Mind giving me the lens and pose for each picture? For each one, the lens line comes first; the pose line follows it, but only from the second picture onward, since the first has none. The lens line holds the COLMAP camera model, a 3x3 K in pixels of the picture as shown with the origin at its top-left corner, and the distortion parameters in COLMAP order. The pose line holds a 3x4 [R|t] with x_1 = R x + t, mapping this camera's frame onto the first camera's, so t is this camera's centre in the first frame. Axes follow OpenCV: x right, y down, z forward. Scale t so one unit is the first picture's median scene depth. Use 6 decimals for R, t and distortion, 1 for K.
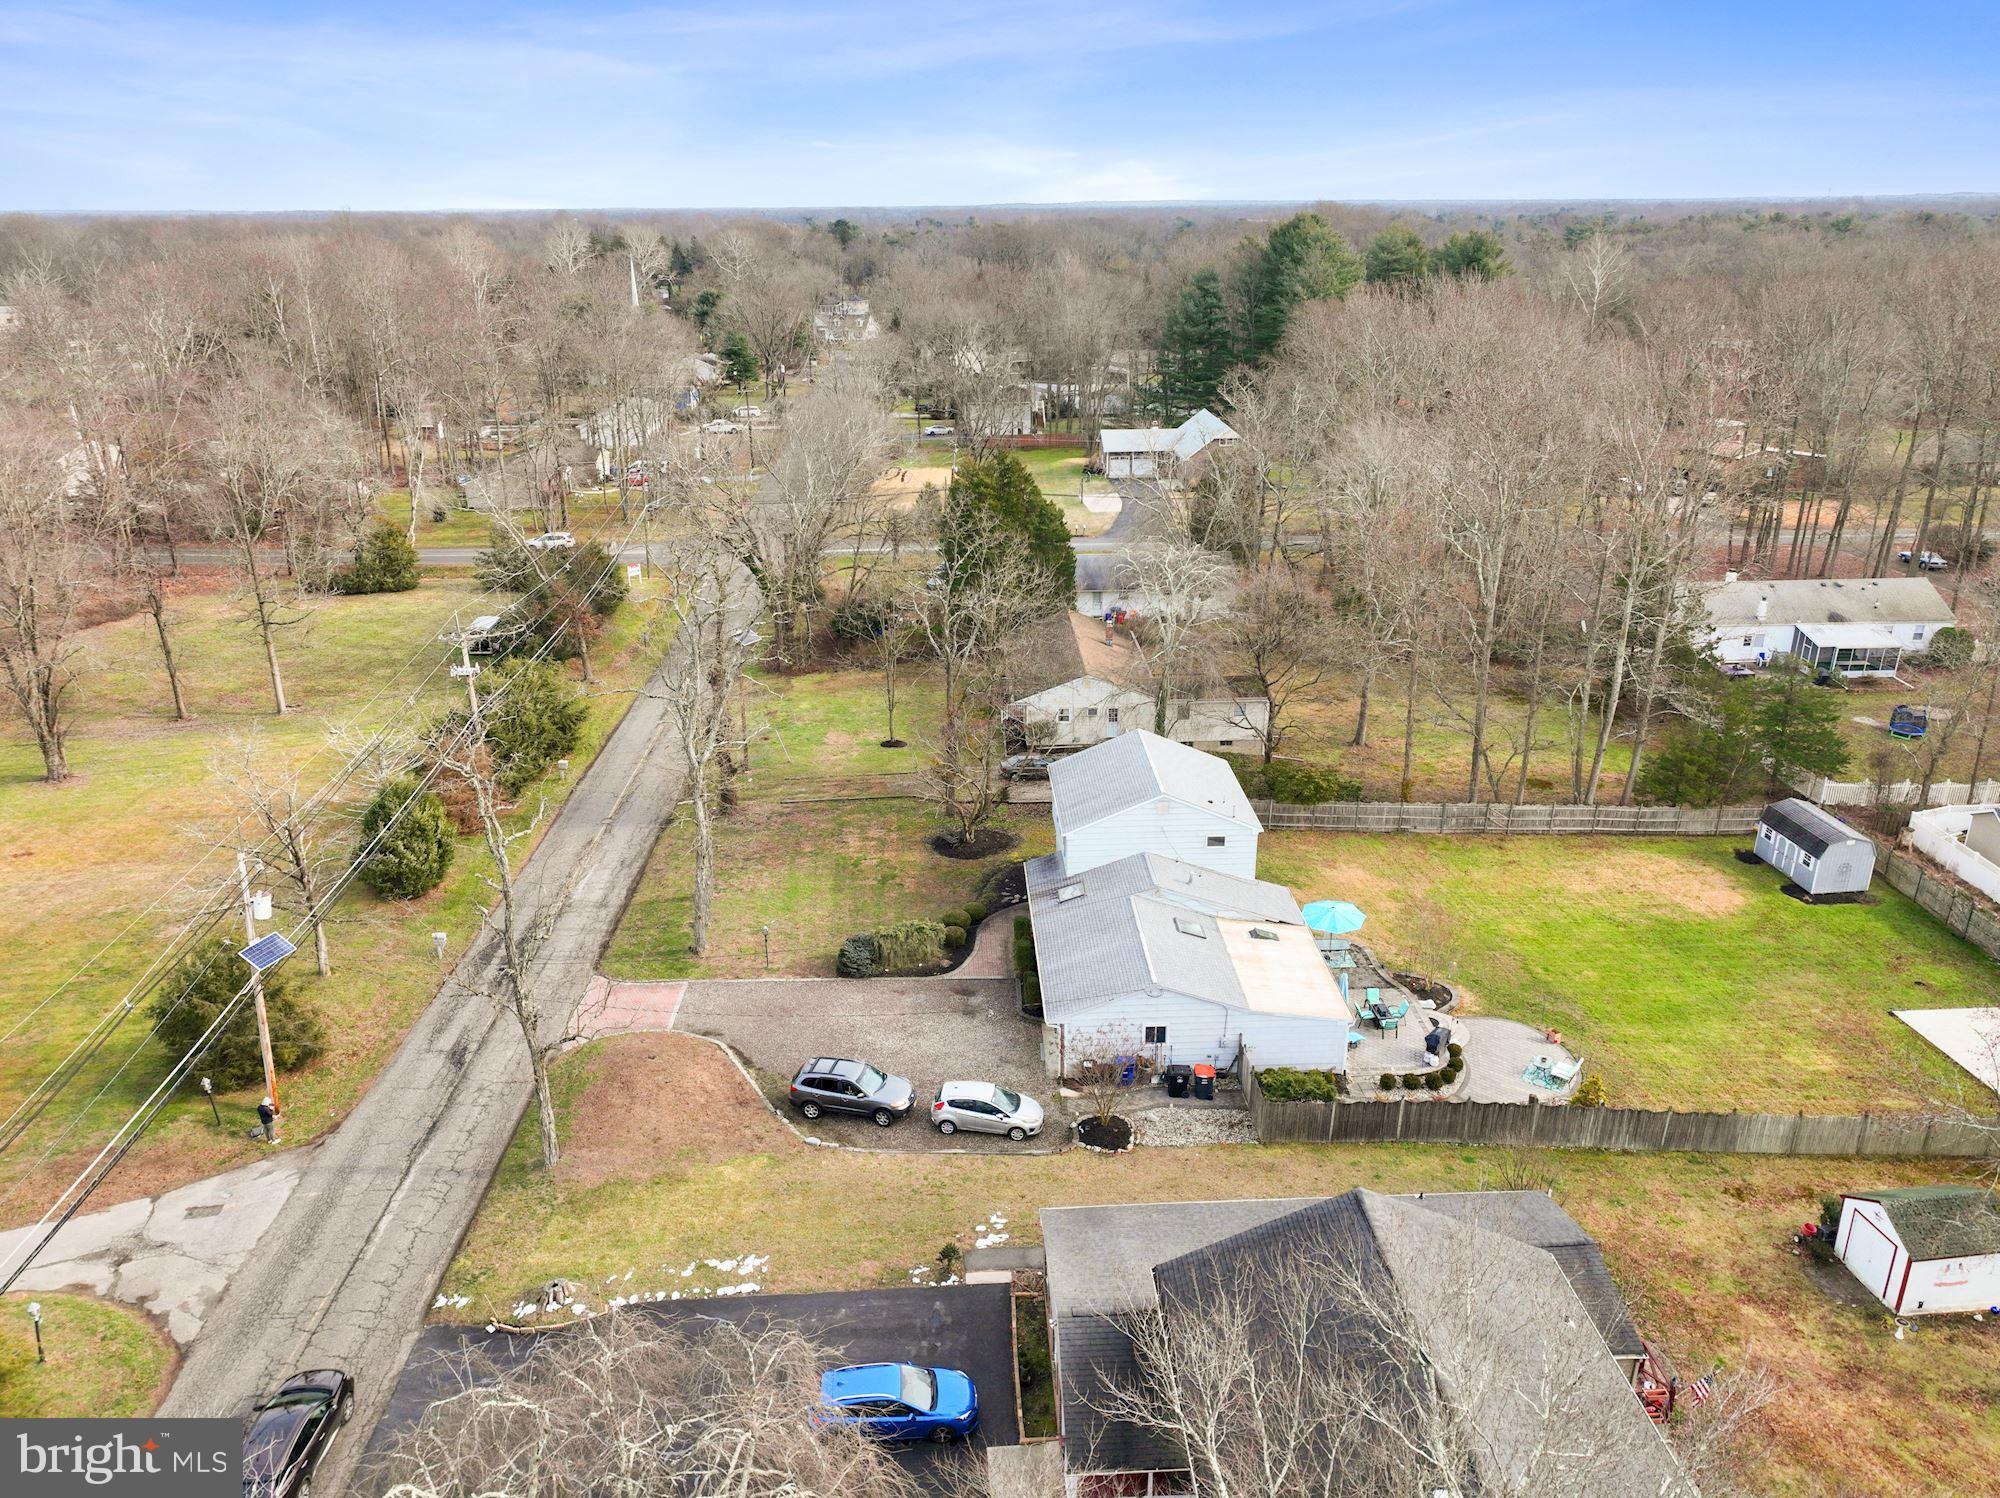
lens RADIAL K [[1402.6, 0, 1000.0], [0, 1402.6, 749.0], [0, 0, 1]] dist [0.005678, 0.006047]
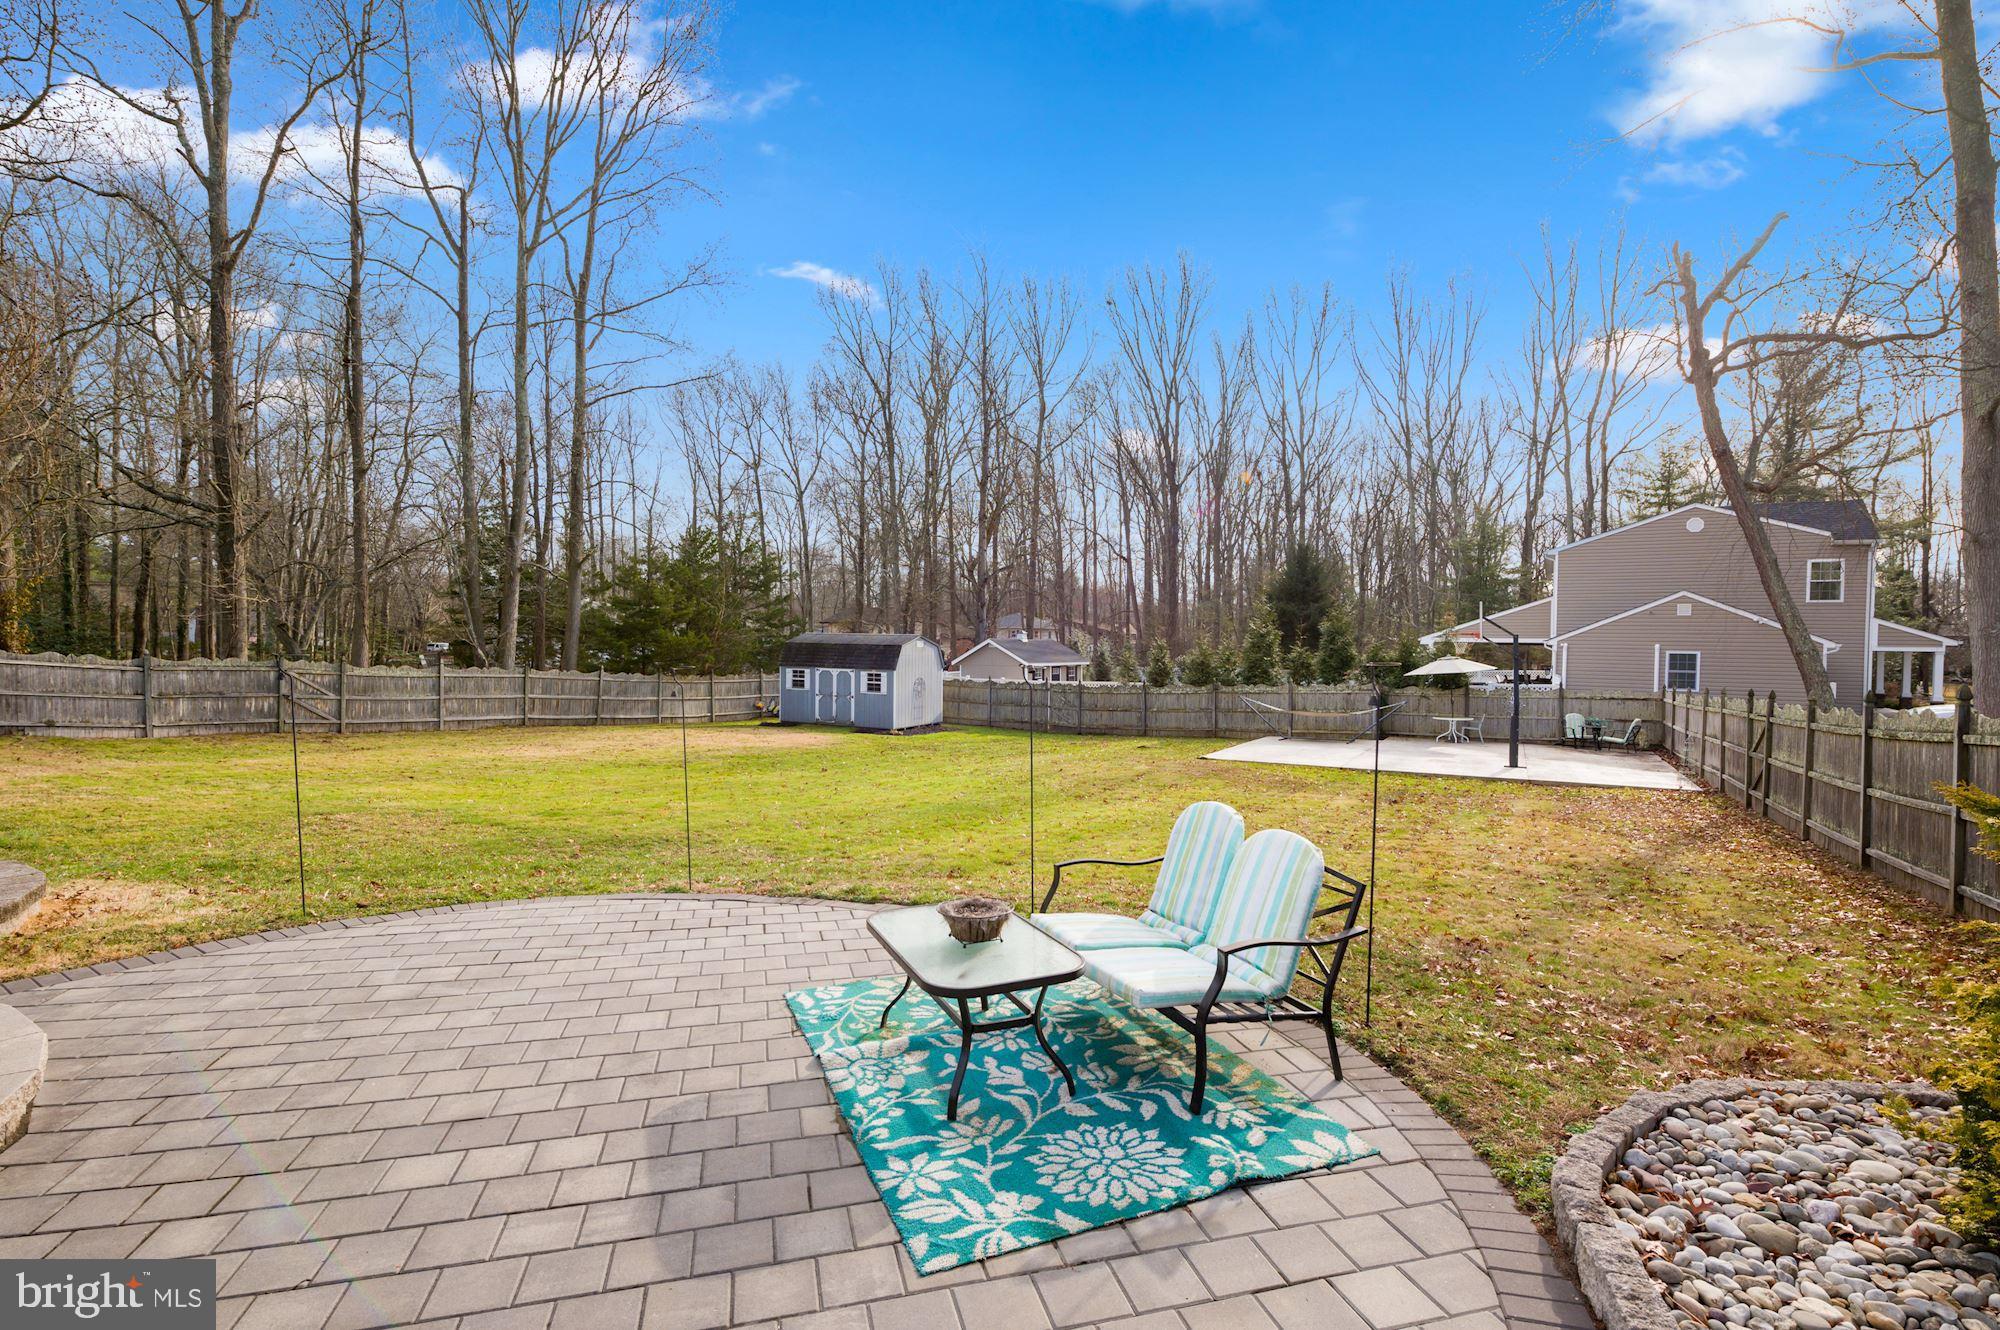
lens RADIAL K [[912.9, 0, 1000.0], [0, 912.9, 665.0], [0, 0, 1]] dist [-0.009905, -0.000335]
pose [[0.565534, -0.008757, 0.824679, 0.346187], [0.275501, 0.944507, -0.178899, 0.216155], [-0.777348, 0.328373, 0.536564, 0.965829]]
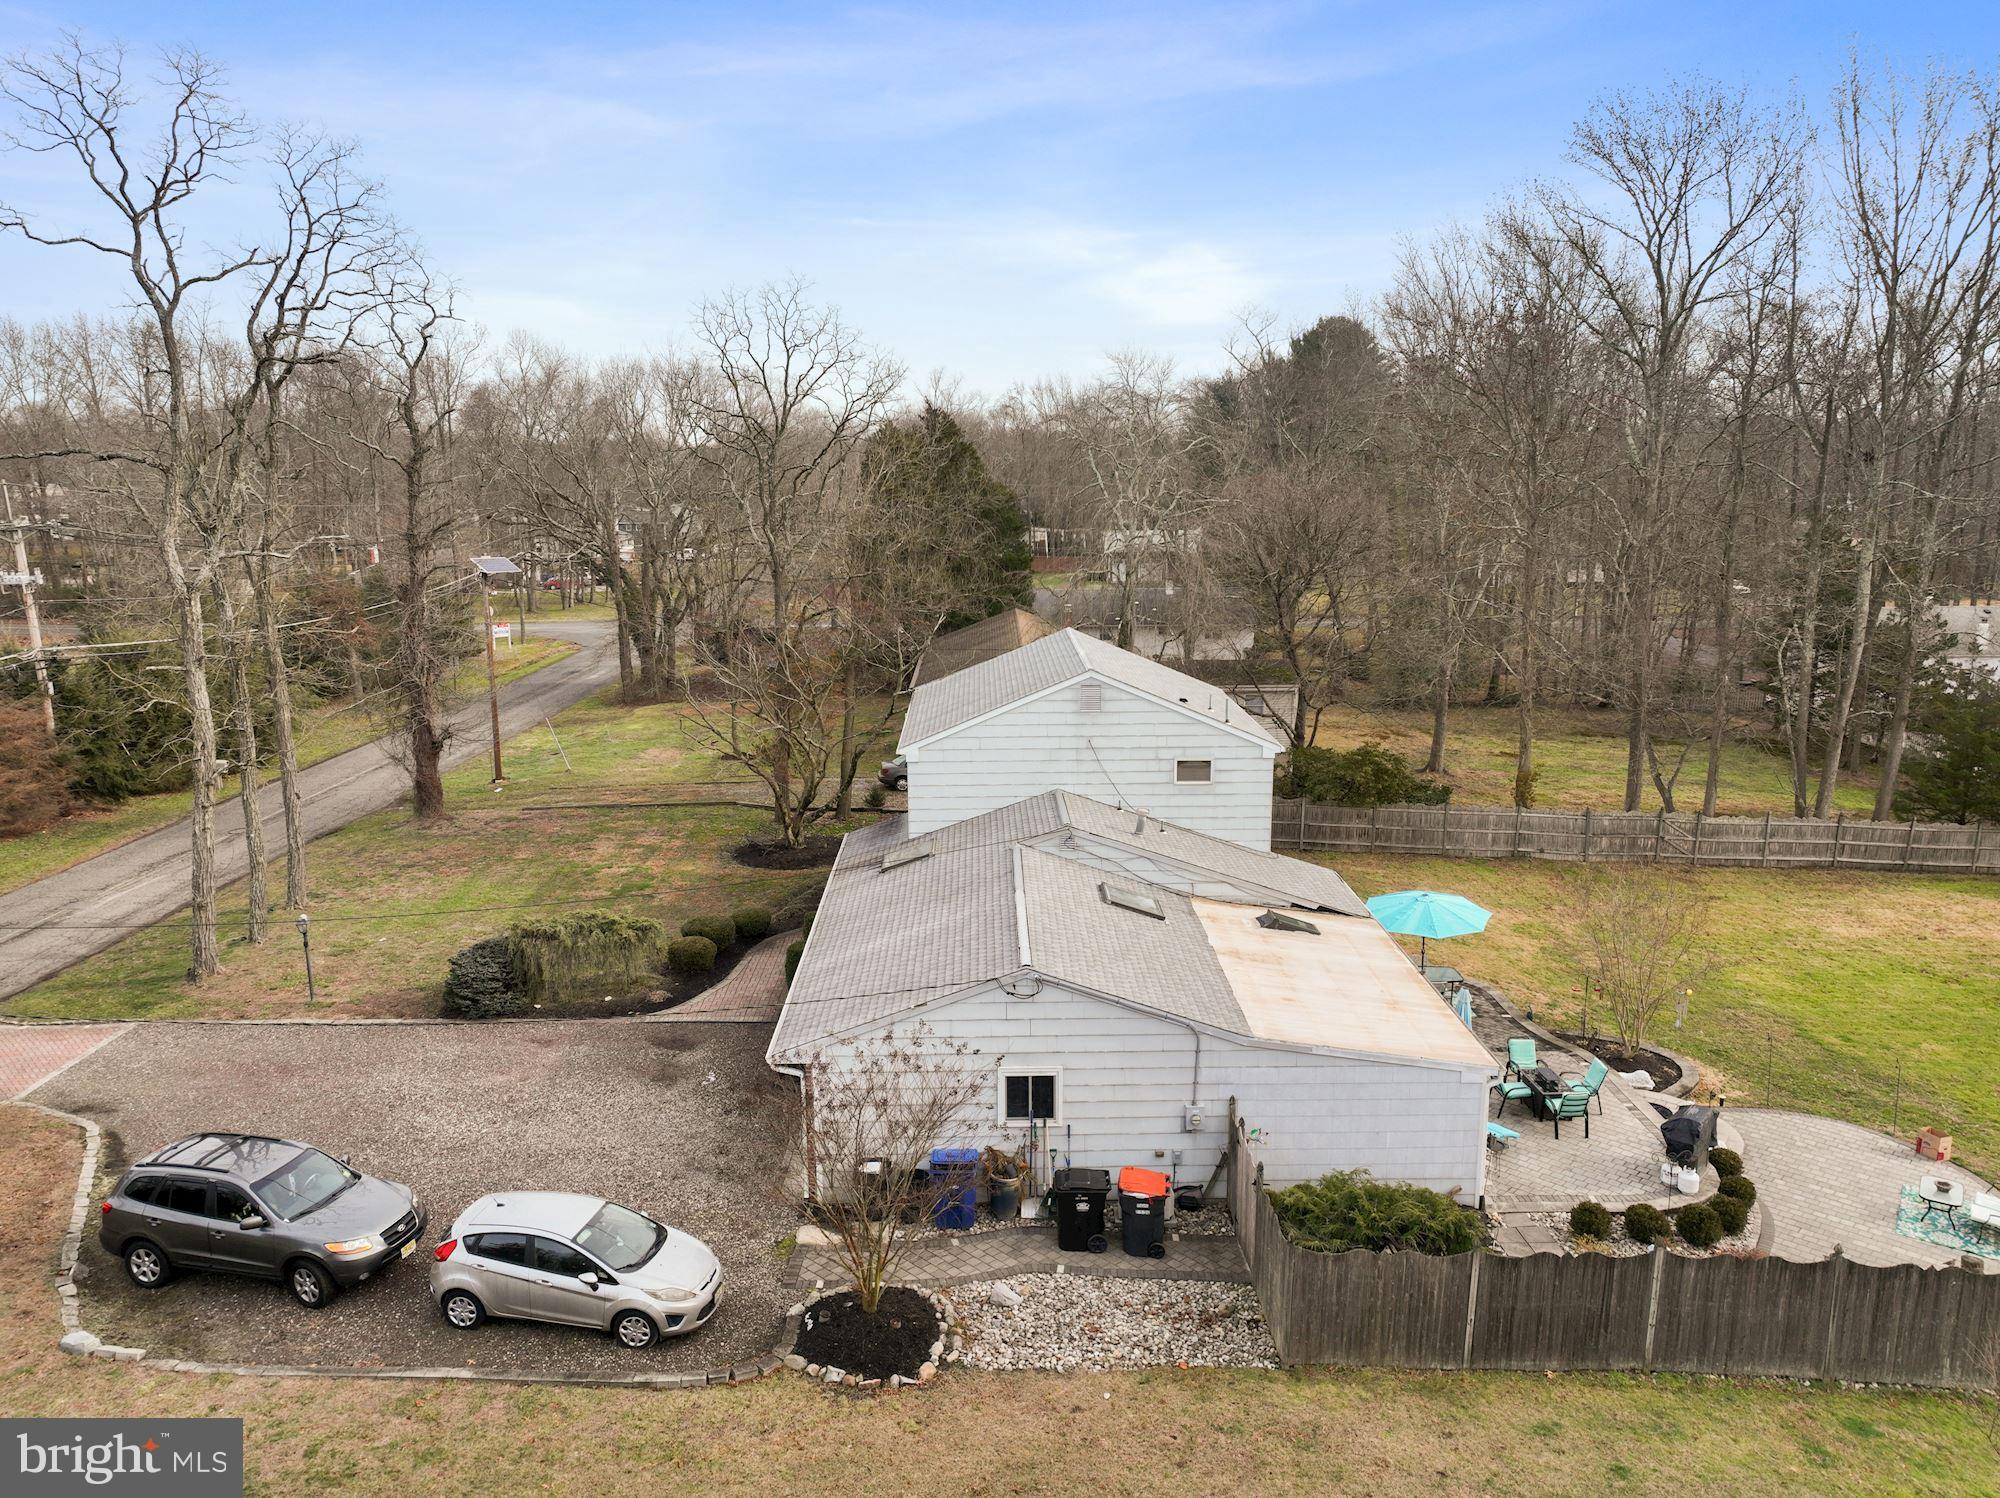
lens RADIAL K [[1402.6, 0, 1000.0], [0, 1402.6, 749.0], [0, 0, 1]] dist [0.005678, 0.006047]
pose [[0.999615, 0.005684, -0.027146, 0.109432], [-0.010104, 0.986144, -0.165586, 0.165257], [0.025829, 0.165797, 0.985822, 0.548735]]
